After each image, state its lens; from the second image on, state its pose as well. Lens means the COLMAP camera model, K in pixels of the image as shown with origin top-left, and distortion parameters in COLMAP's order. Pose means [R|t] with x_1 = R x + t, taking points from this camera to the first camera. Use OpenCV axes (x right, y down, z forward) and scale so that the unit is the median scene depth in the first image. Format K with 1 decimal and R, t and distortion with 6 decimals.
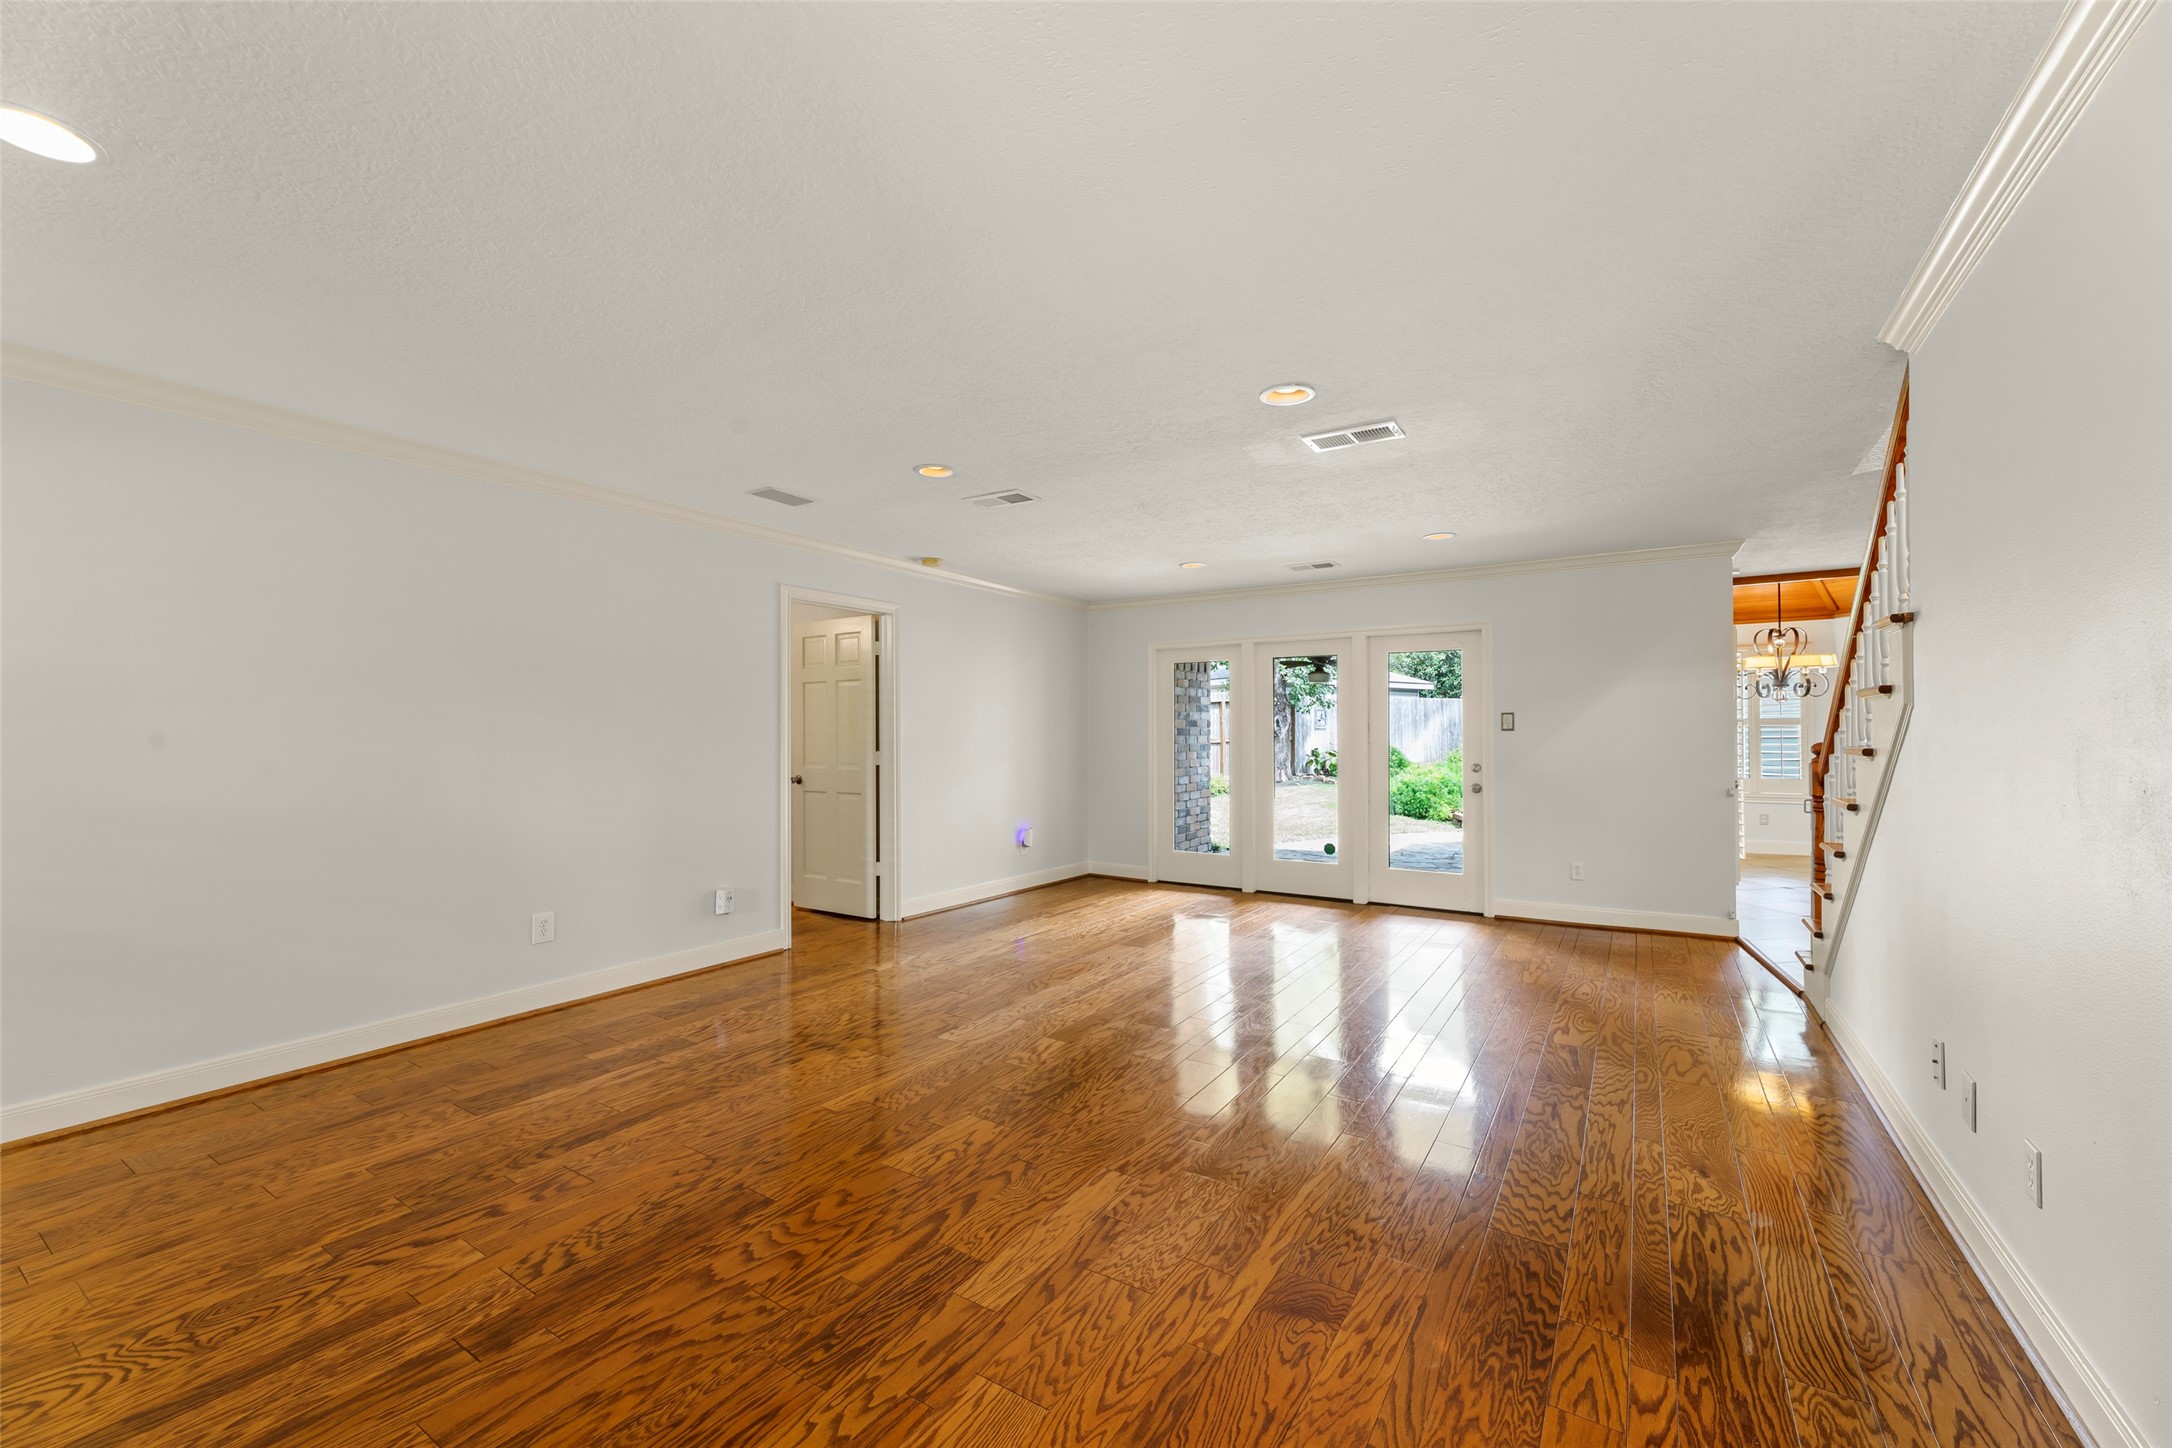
lens RADIAL K [[874.4, 0, 1074.8], [0, 874.4, 732.3], [0, 0, 1]] dist [0.000697, -0.000708]
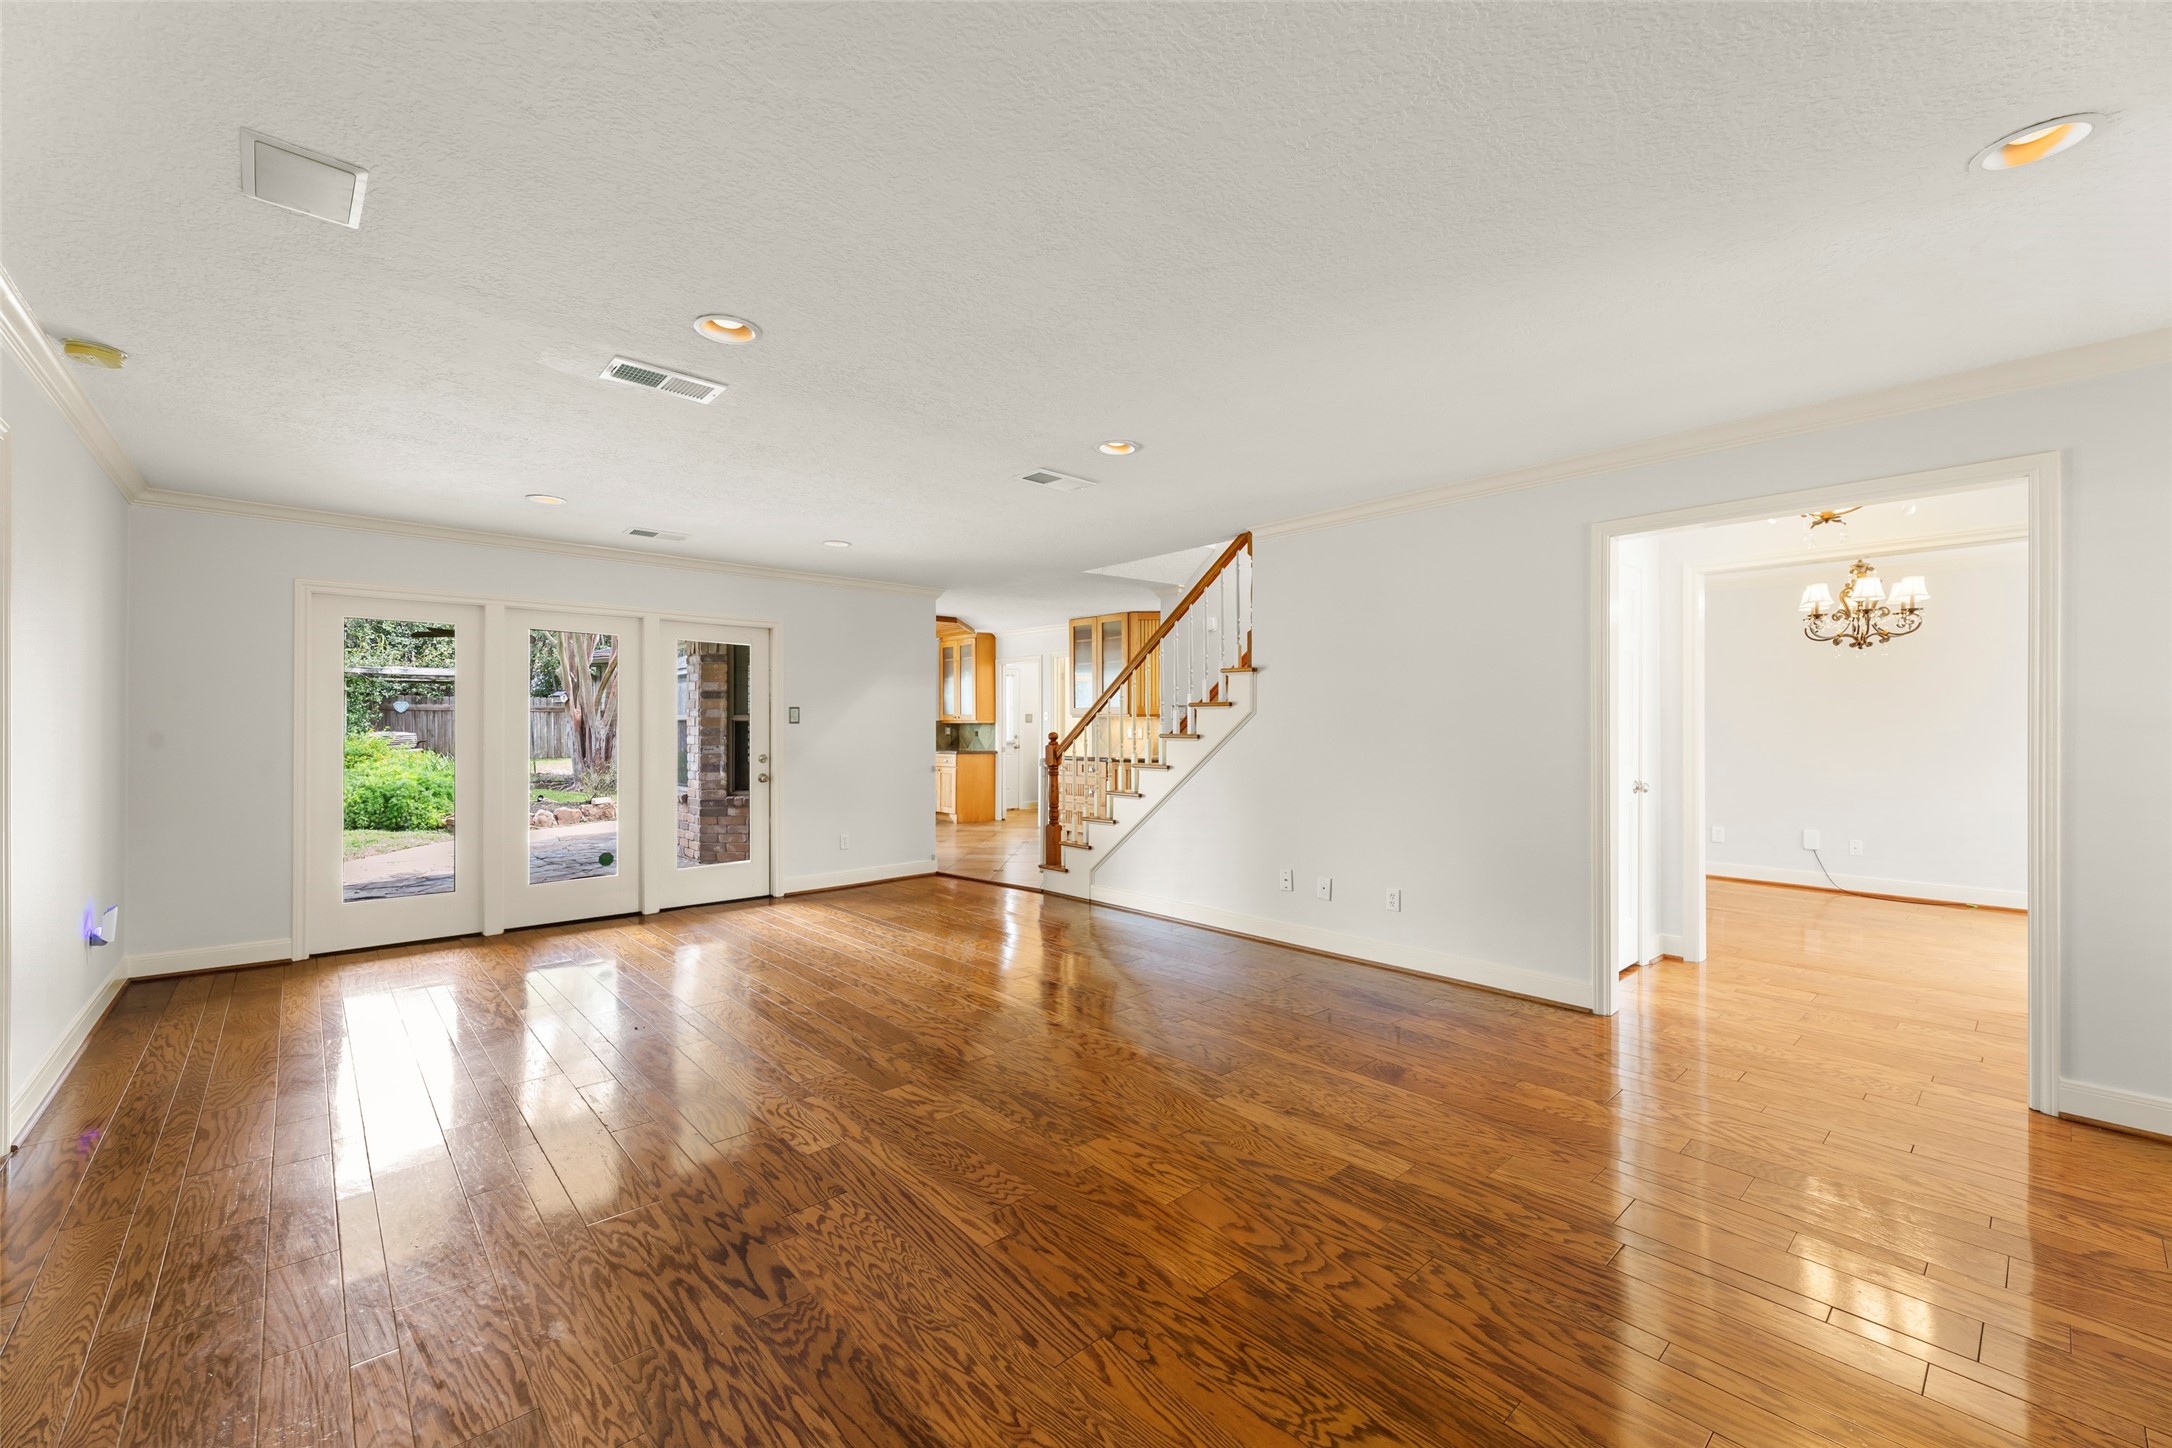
lens RADIAL K [[874.4, 0, 1088.4], [0, 874.4, 721.2], [0, 0, 1]] dist [0.000697, -0.000708]
pose [[0.250743, 0.008715, 0.968015, -1.048775], [-0.004703, 0.999959, -0.007784, 0.005092], [-0.968042, -0.002601, 0.250773, 0.805239]]
